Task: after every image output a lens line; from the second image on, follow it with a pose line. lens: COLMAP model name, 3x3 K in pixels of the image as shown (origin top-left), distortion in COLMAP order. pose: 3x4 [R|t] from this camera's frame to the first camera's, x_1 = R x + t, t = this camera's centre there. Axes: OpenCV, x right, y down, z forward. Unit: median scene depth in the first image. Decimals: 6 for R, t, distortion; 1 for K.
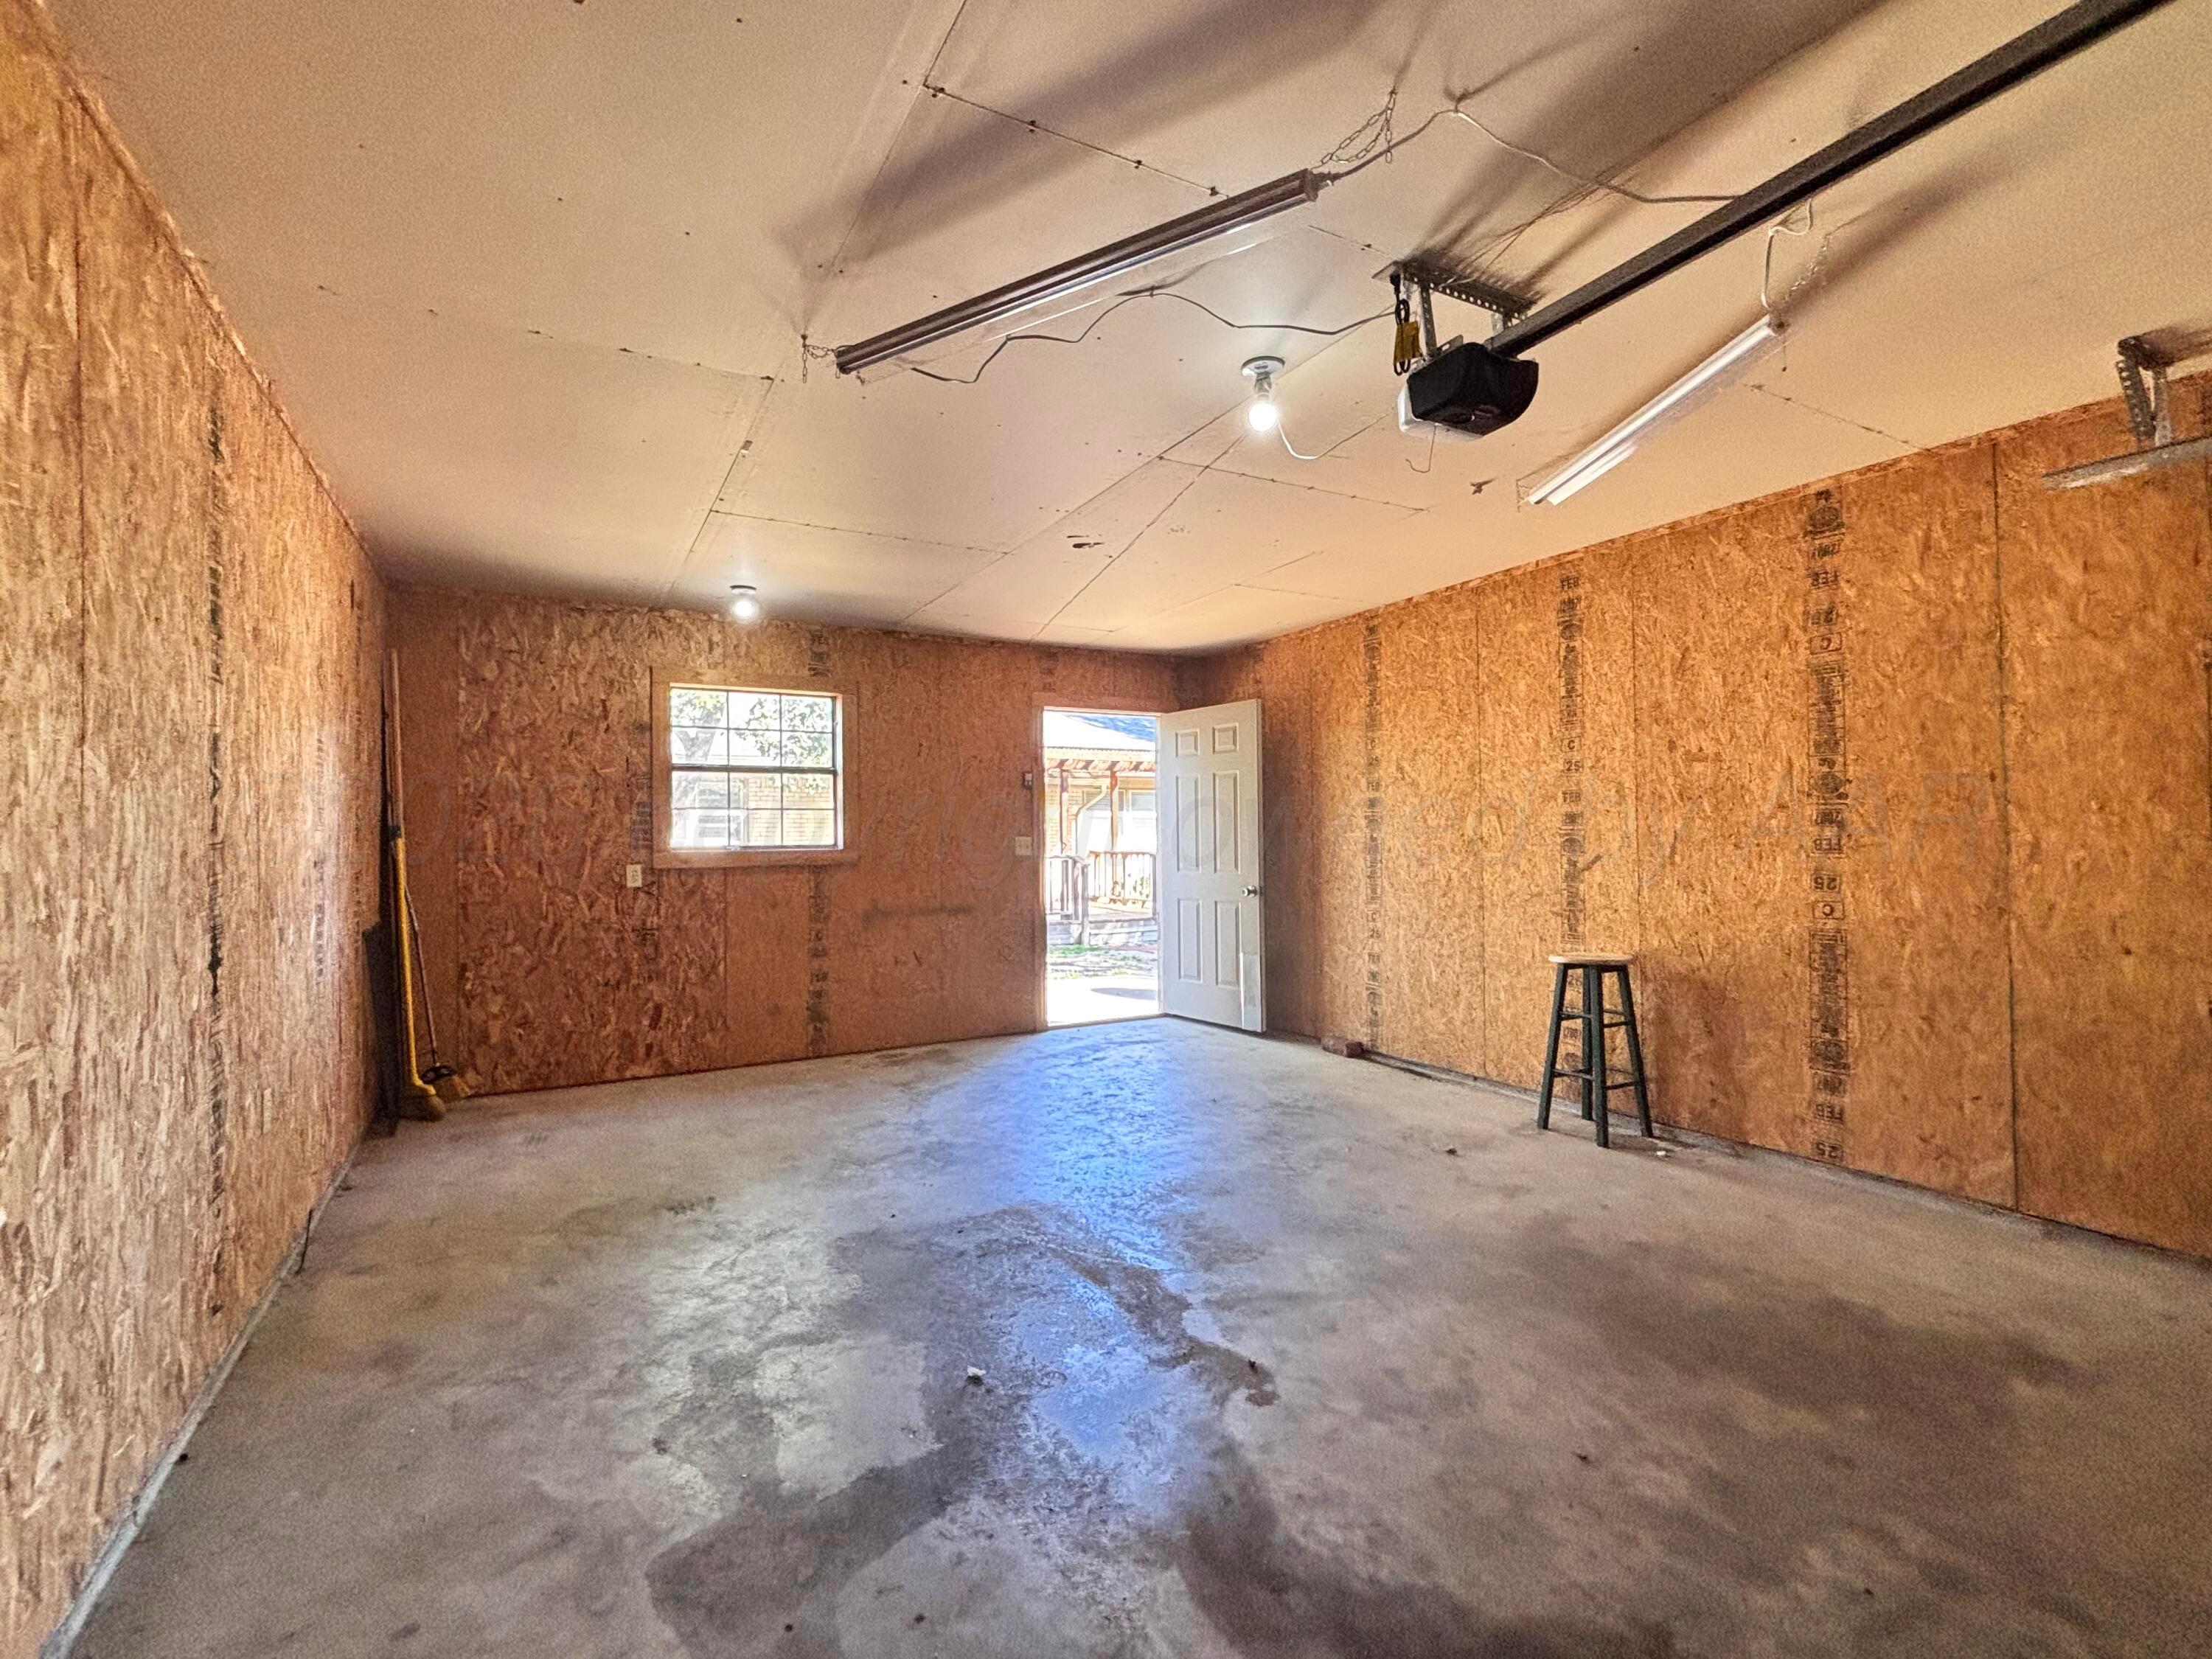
lens RADIAL K [[1012.0, 0, 1106.5], [0, 1012.0, 833.5], [0, 0, 1]] dist [-0.002382, 0.003599]
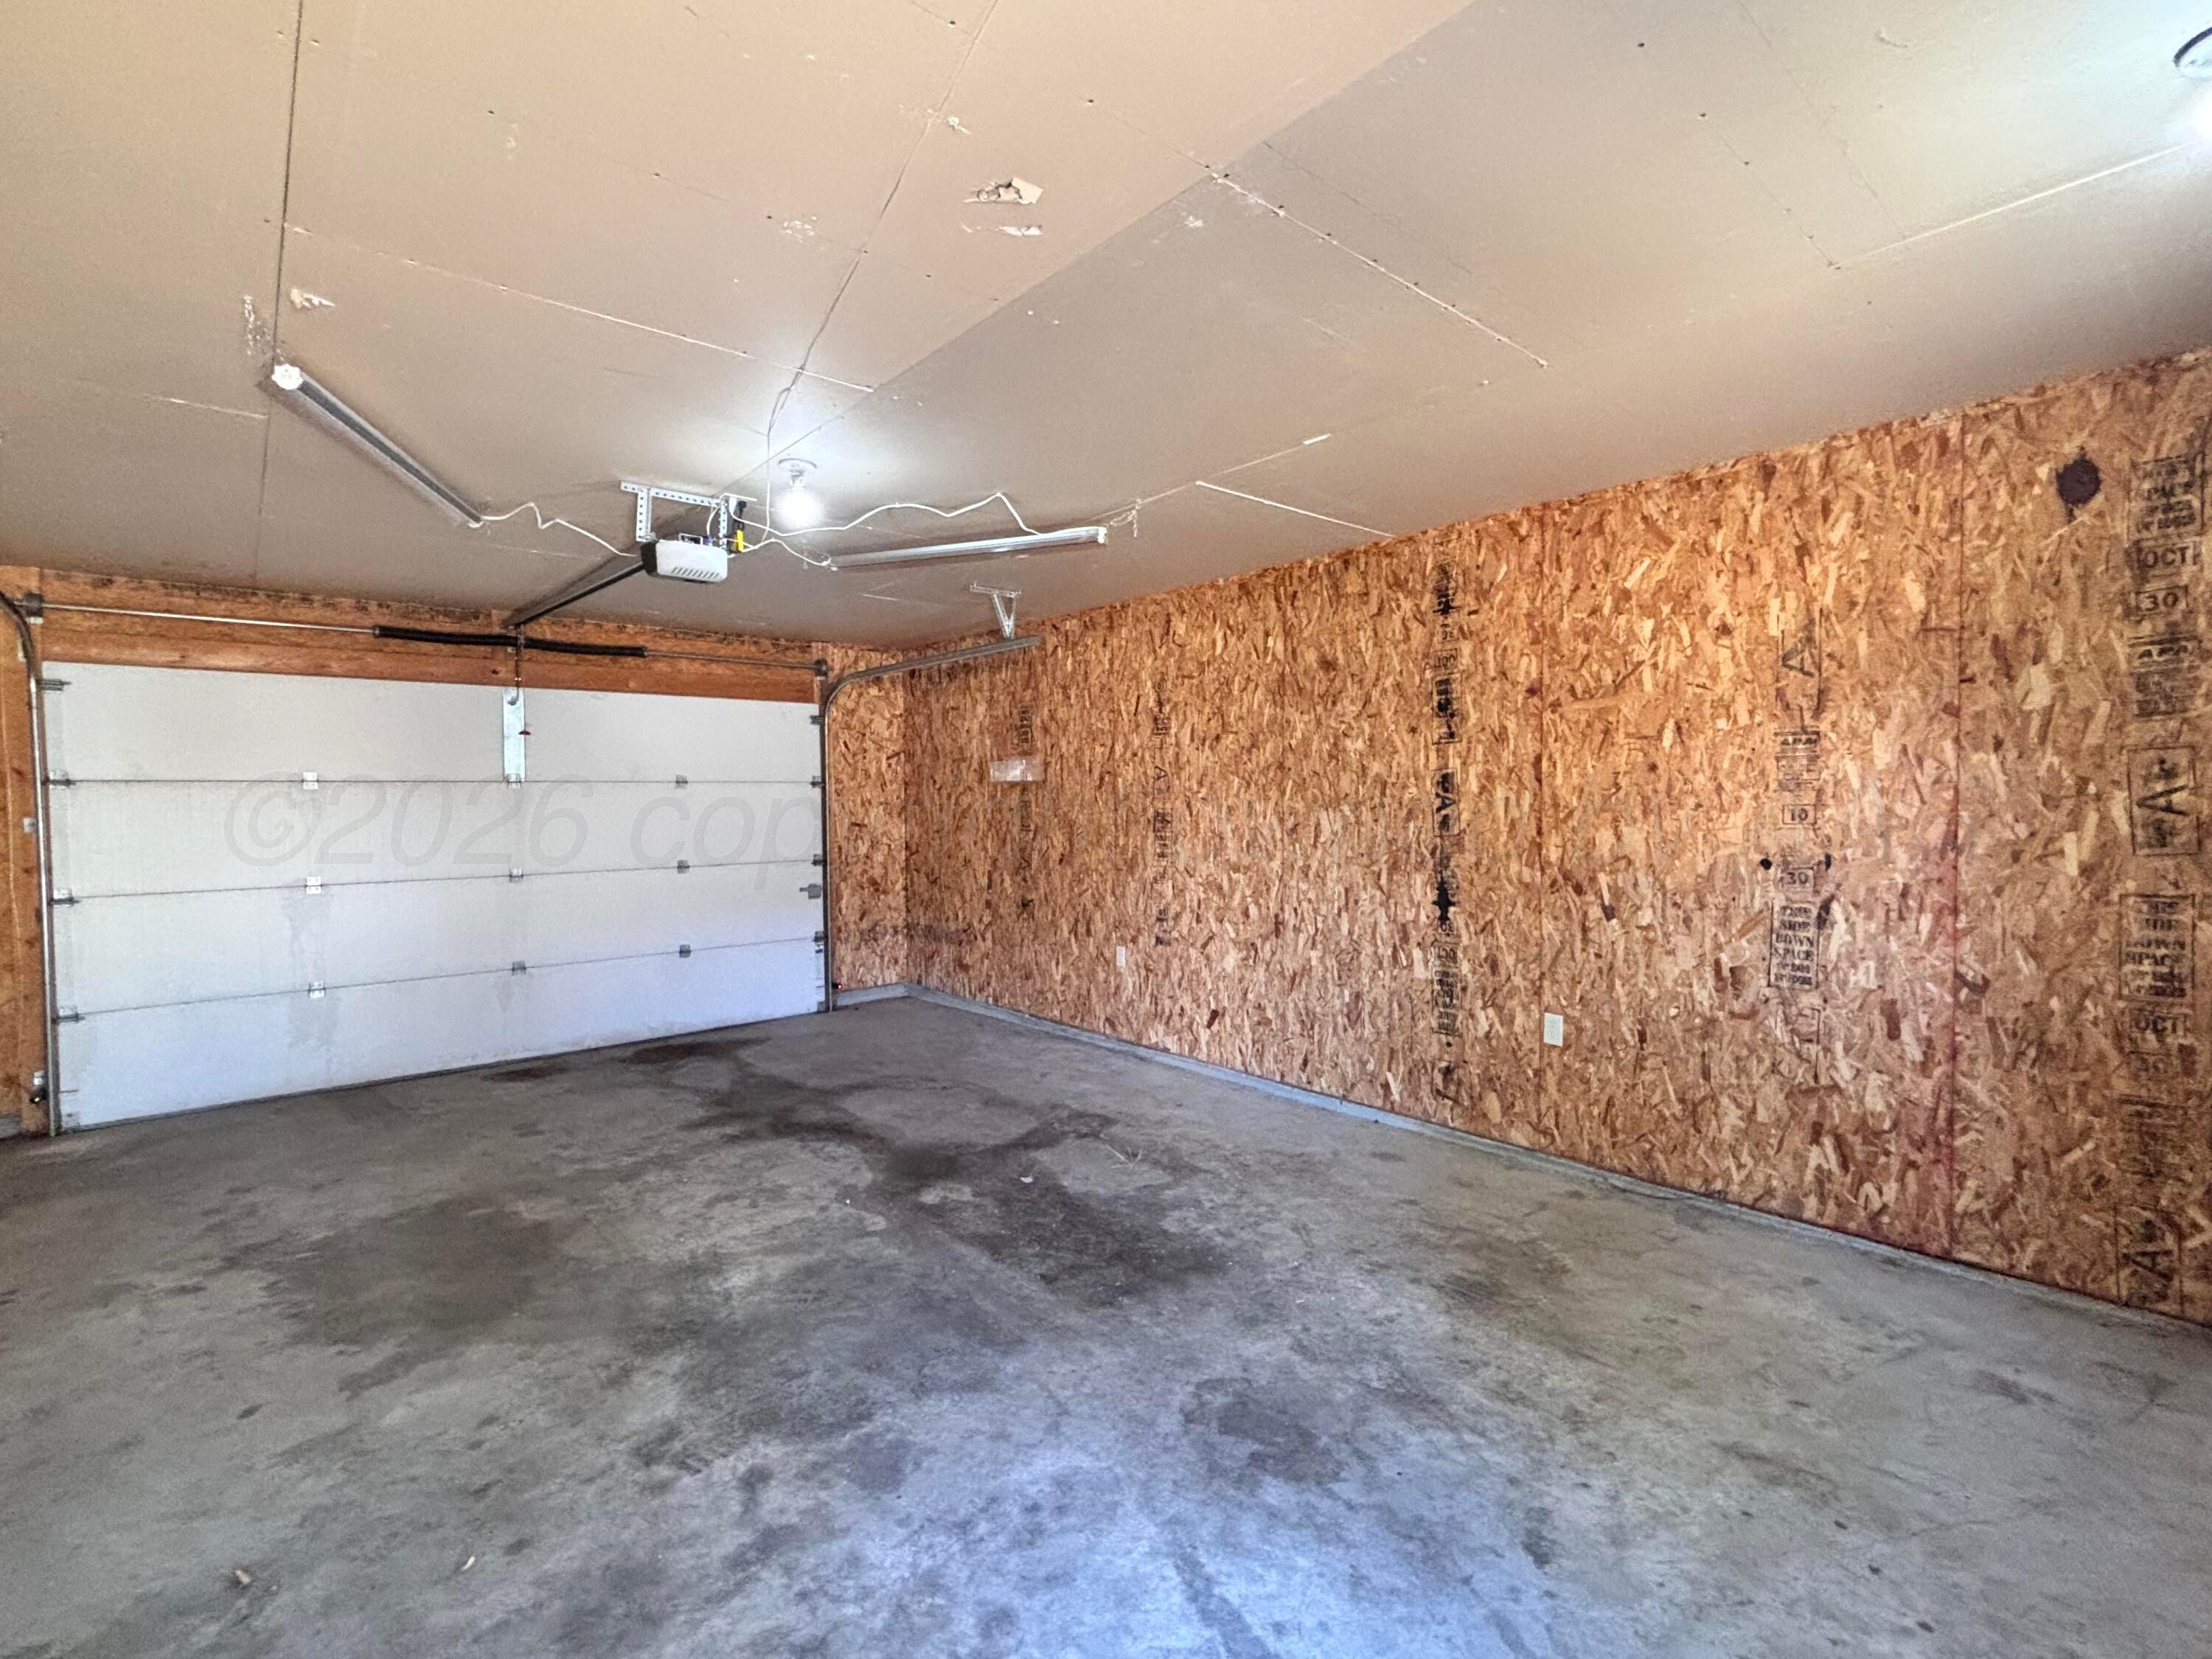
lens RADIAL K [[1012.0, 0, 1104.8], [0, 1012.0, 828.7], [0, 0, 1]] dist [-0.002382, 0.003599]
pose [[-0.978989, 0.027727, -0.202021, 0.046329], [0.022563, 0.999358, 0.027819, -0.051087], [0.202662, 0.022676, -0.978986, 2.058256]]
